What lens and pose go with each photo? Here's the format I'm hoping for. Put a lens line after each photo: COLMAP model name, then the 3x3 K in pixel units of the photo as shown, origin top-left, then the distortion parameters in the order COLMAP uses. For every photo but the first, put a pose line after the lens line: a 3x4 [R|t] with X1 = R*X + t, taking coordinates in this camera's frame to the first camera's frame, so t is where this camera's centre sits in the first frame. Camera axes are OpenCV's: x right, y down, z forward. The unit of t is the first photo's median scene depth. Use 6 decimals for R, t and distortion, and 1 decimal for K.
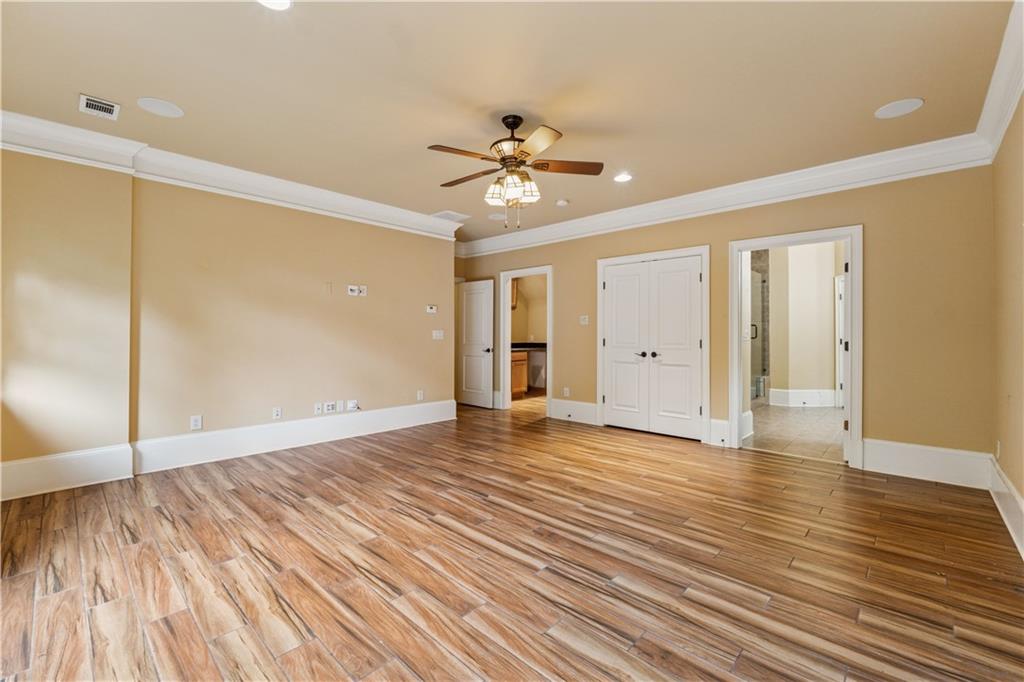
lens RADIAL K [[433.9, 0, 511.9], [0, 433.9, 338.9], [0, 0, 1]] dist [-0.011277, 0.000212]
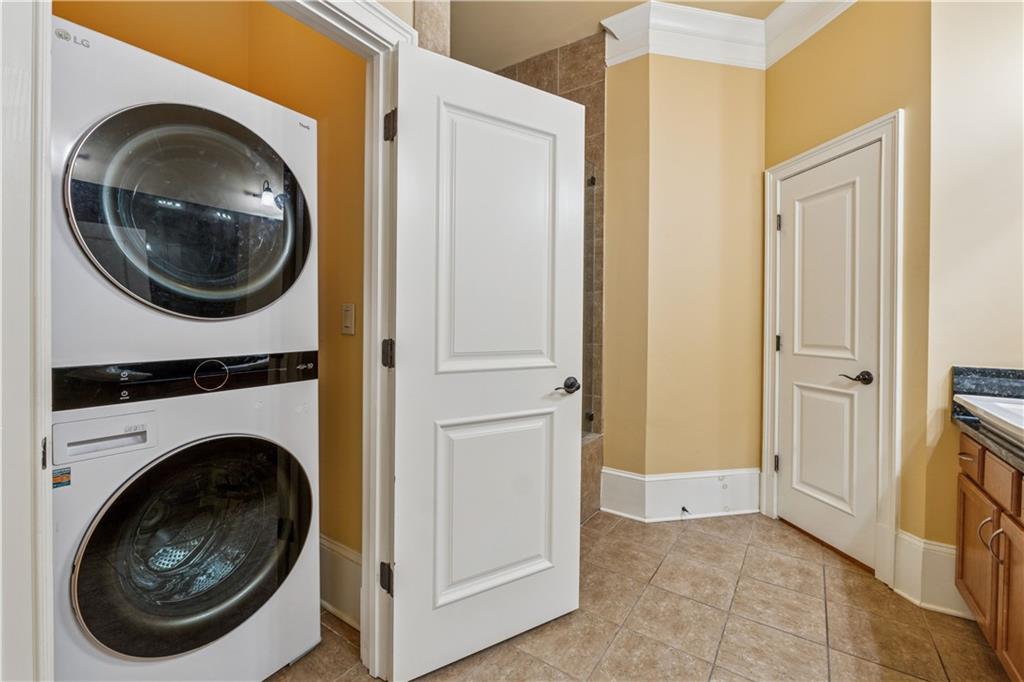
lens RADIAL K [[433.9, 0, 513.2], [0, 433.9, 335.3], [0, 0, 1]] dist [-0.011277, 0.000212]
pose [[0.988071, 0.007056, 0.153835, 0.472799], [-0.008753, 0.999908, 0.010363, -0.002423], [-0.153747, -0.011586, 0.988042, 0.656386]]
